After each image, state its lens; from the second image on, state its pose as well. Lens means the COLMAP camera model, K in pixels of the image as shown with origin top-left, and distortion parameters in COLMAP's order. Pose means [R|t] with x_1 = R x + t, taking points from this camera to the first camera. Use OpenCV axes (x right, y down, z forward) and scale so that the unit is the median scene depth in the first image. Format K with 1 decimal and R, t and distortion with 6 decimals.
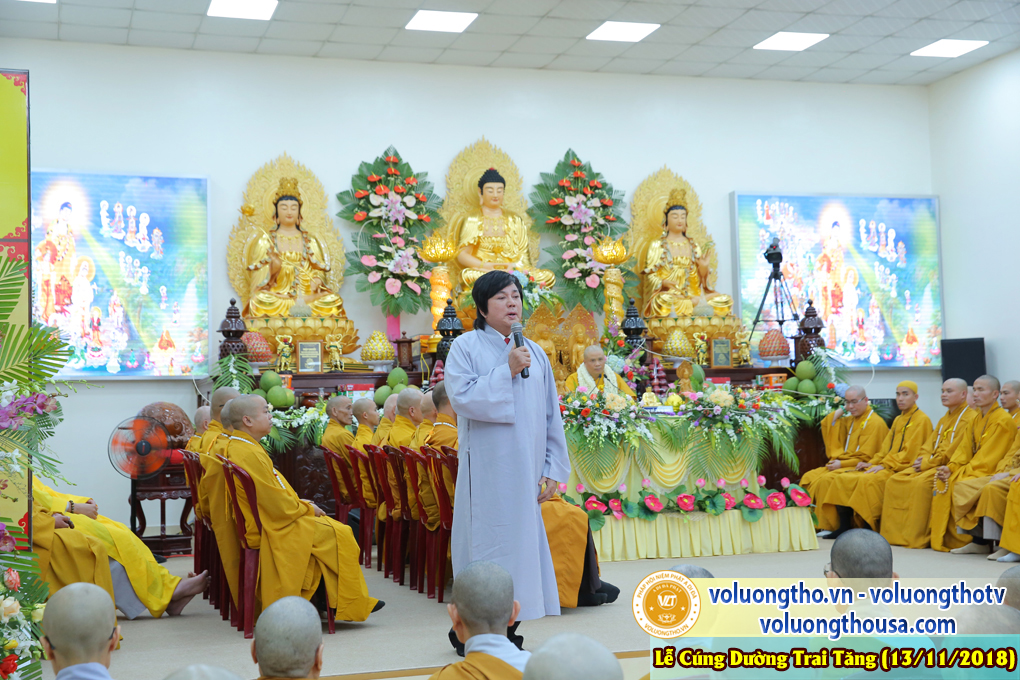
lens RADIAL K [[1399.1, 0, 507.1], [0, 1399.1, 341.6], [0, 0, 1]] dist [0.096507, 0.000000]
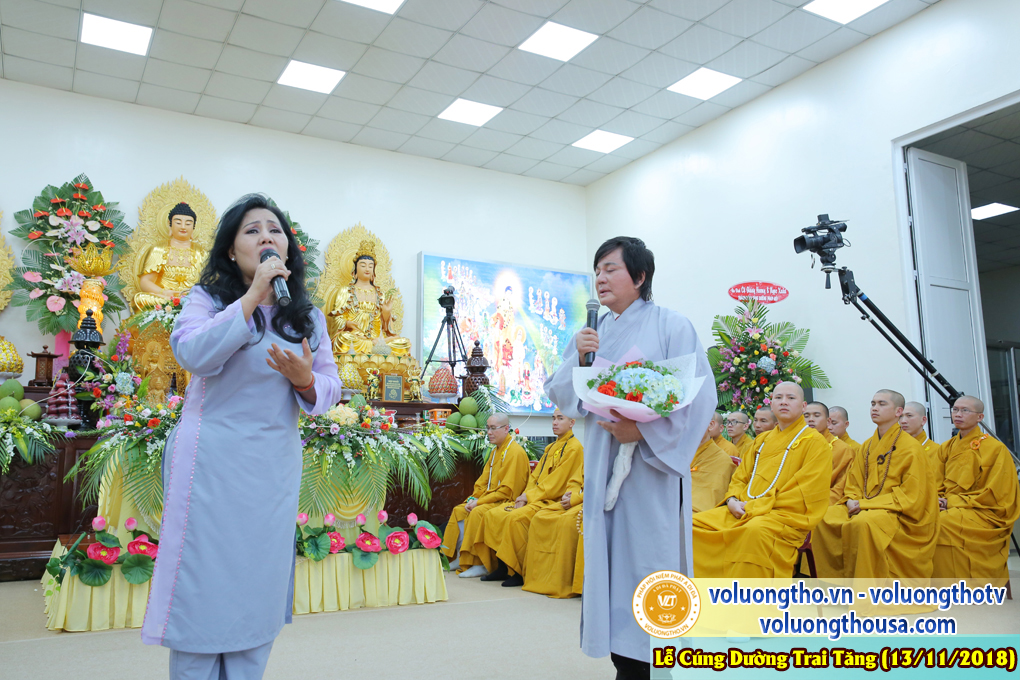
lens RADIAL K [[845.9, 0, 506.6], [0, 845.9, 331.6], [0, 0, 1]] dist [-0.050154, 0.068386]
pose [[0.979325, 0.055769, 0.194456, 0.111530], [-0.034898, 0.993412, -0.109153, 0.031948], [-0.199262, 0.100110, 0.974819, 0.367285]]
